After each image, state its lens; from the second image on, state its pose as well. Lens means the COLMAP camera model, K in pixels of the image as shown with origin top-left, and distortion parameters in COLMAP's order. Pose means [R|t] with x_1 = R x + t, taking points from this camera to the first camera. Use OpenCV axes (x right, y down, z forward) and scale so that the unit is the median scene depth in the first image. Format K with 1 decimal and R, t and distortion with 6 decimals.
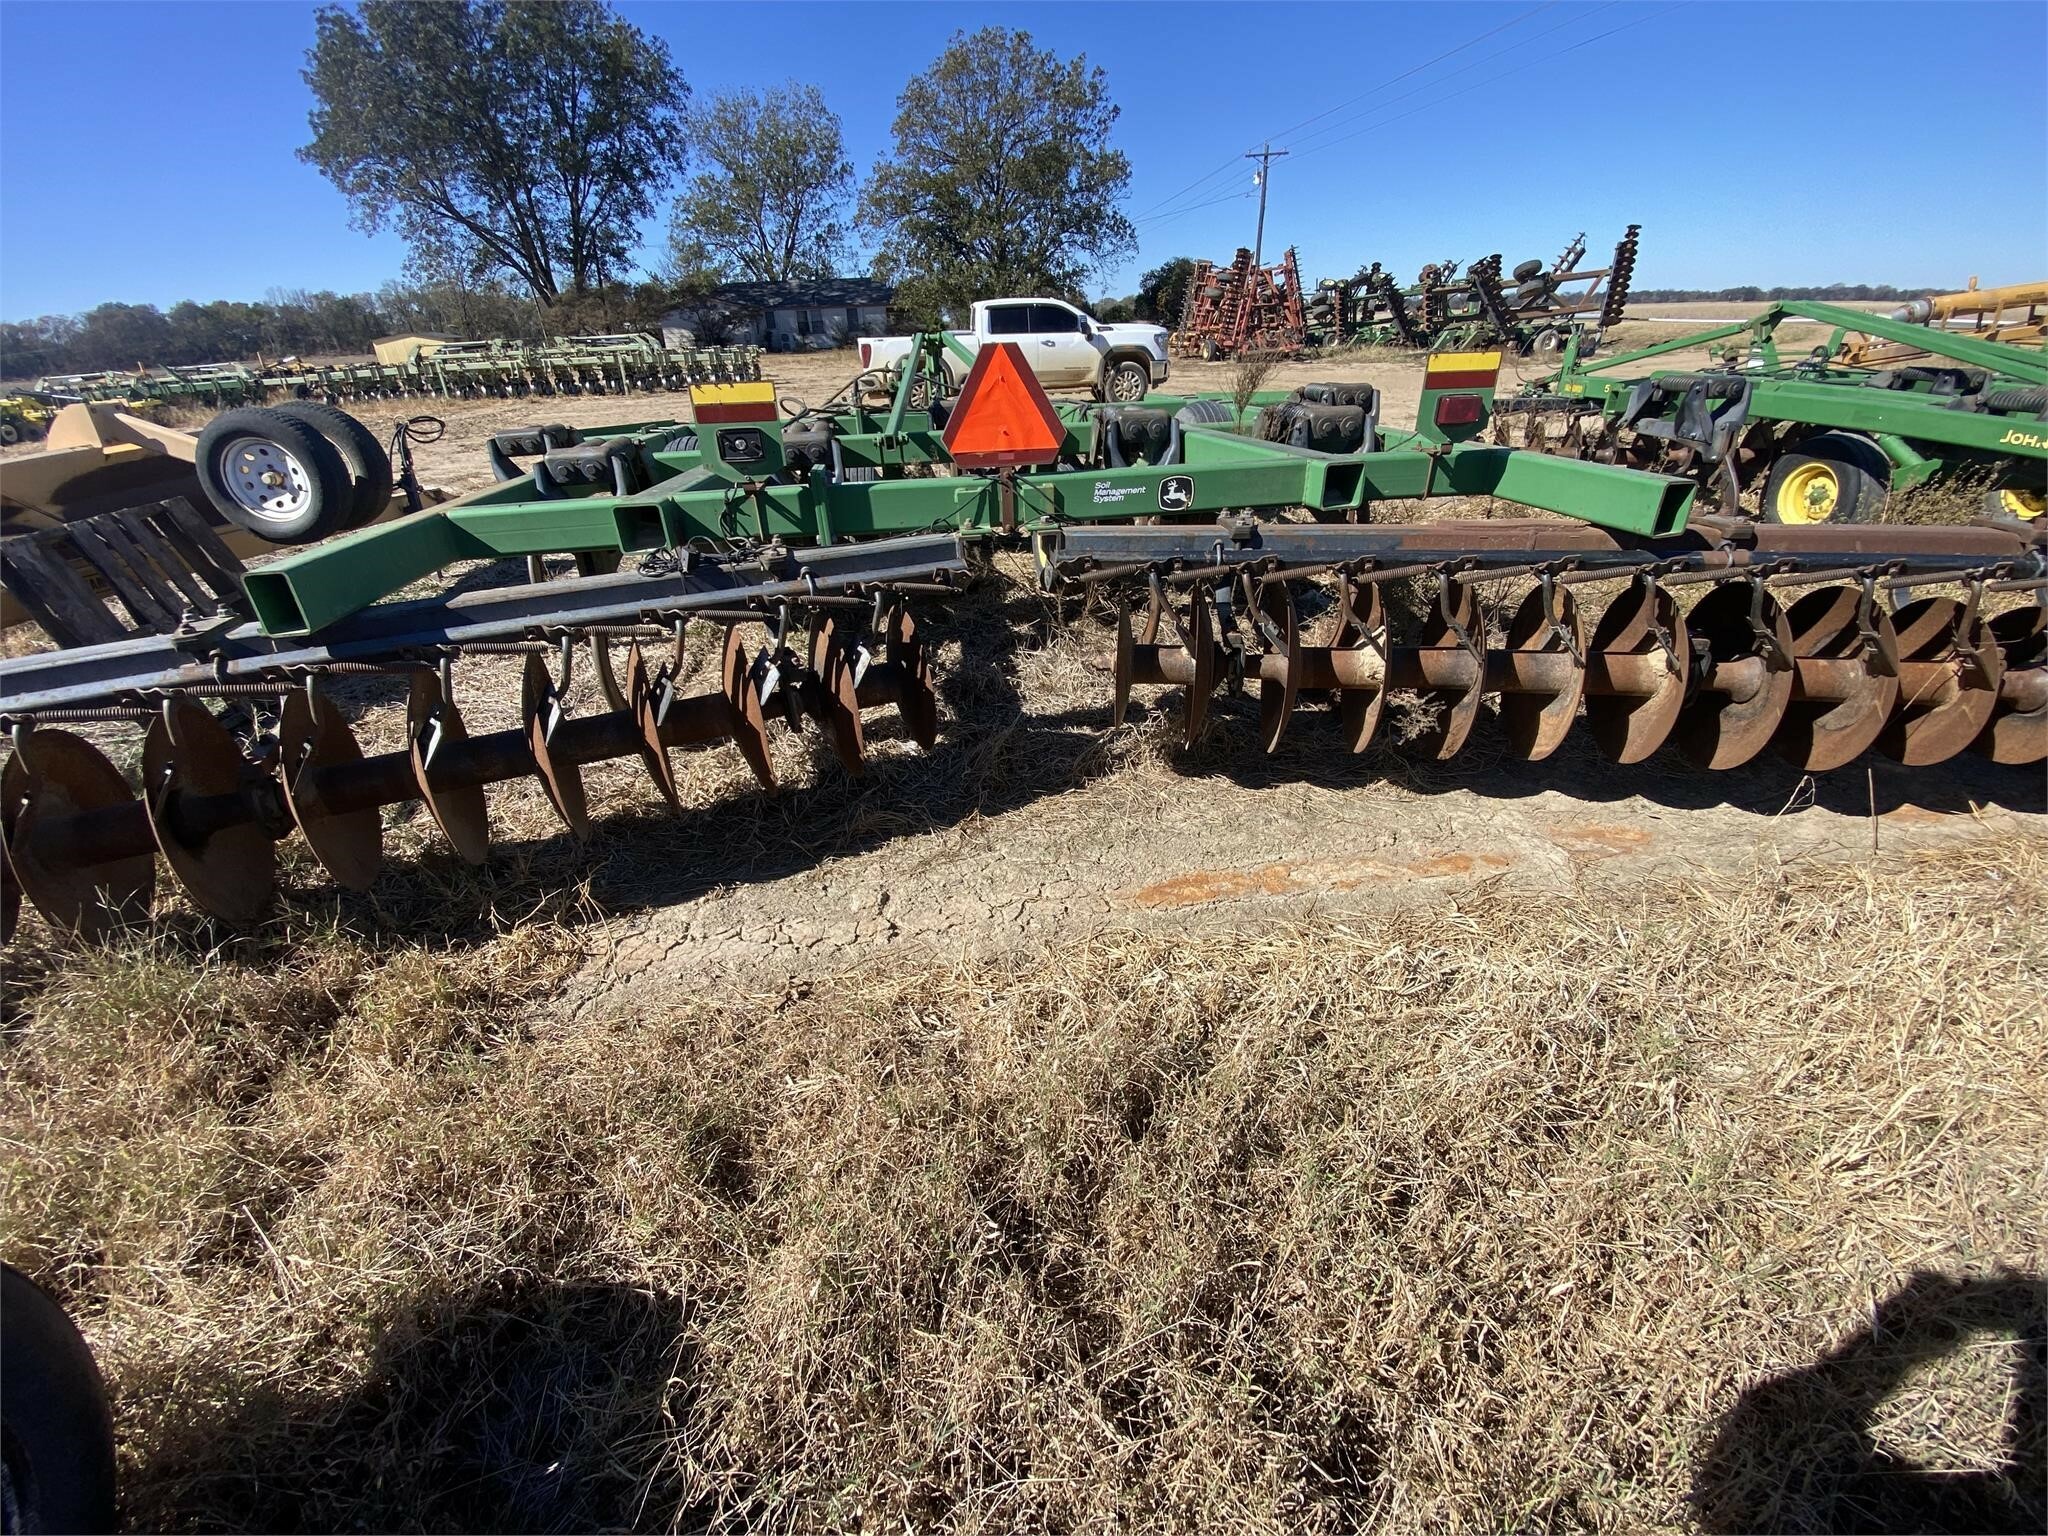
lens RADIAL K [[830.6, 0, 1024.4], [0, 830.6, 763.3], [0, 0, 1]] dist [0.013594, -0.017576]
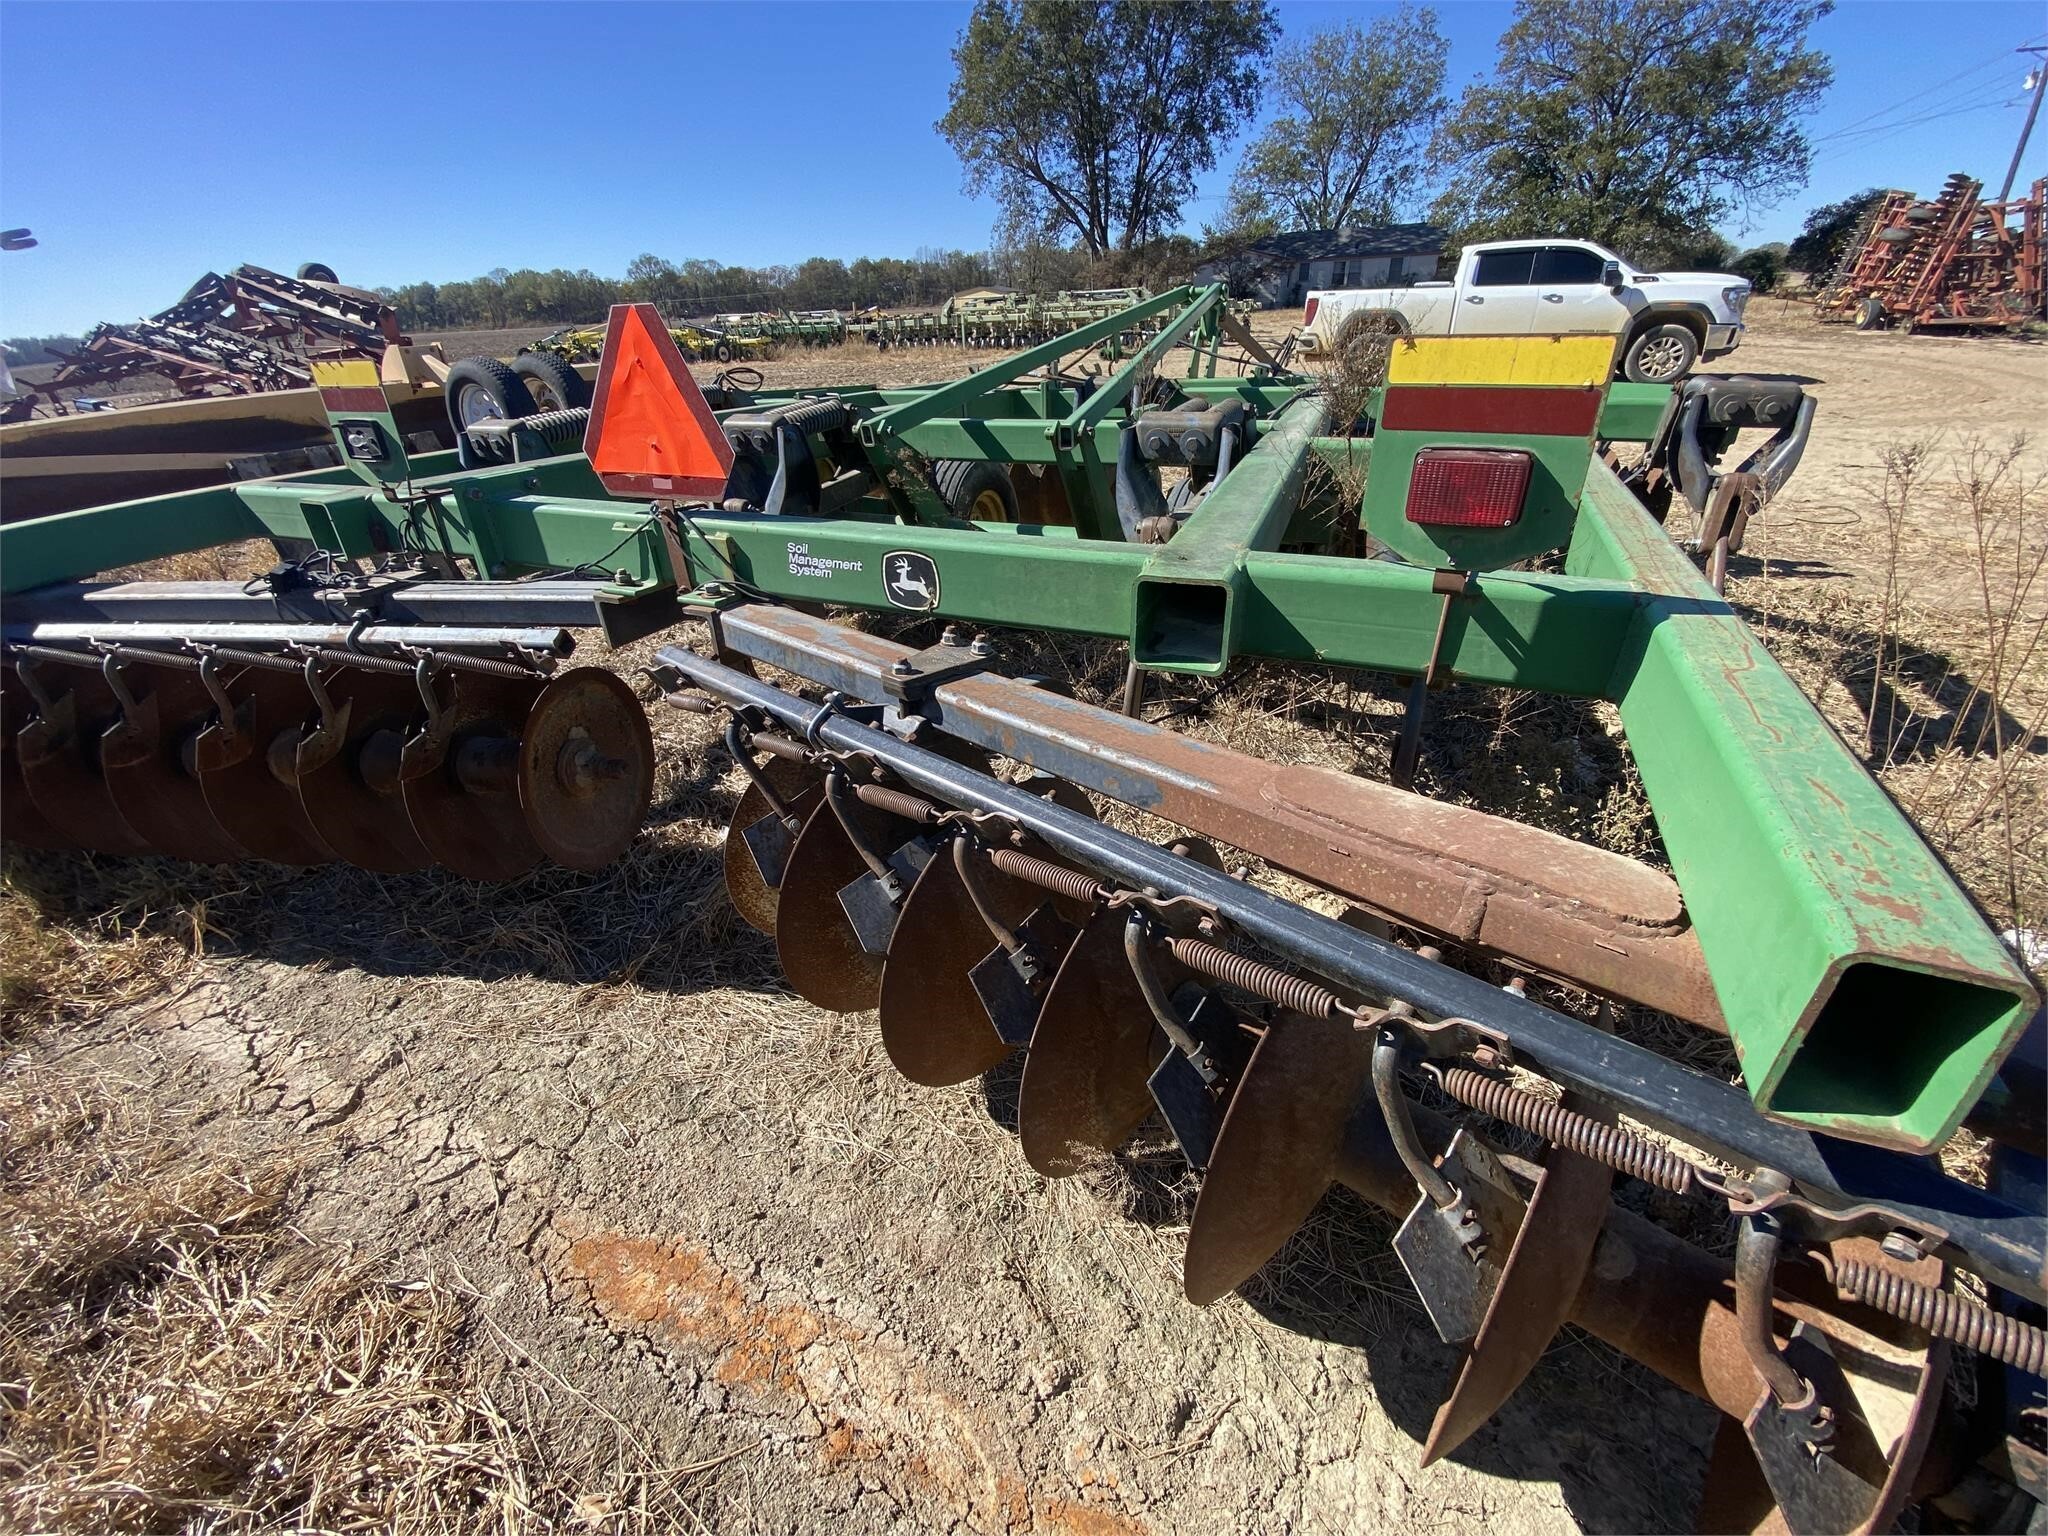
lens RADIAL K [[830.6, 0, 1024.4], [0, 830.6, 763.3], [0, 0, 1]] dist [0.013594, -0.017576]
pose [[0.840435, 0.263265, -0.473668, 0.091476], [-0.242371, 0.964380, 0.105962, -0.048065], [0.484692, 0.025749, 0.874306, 0.093690]]
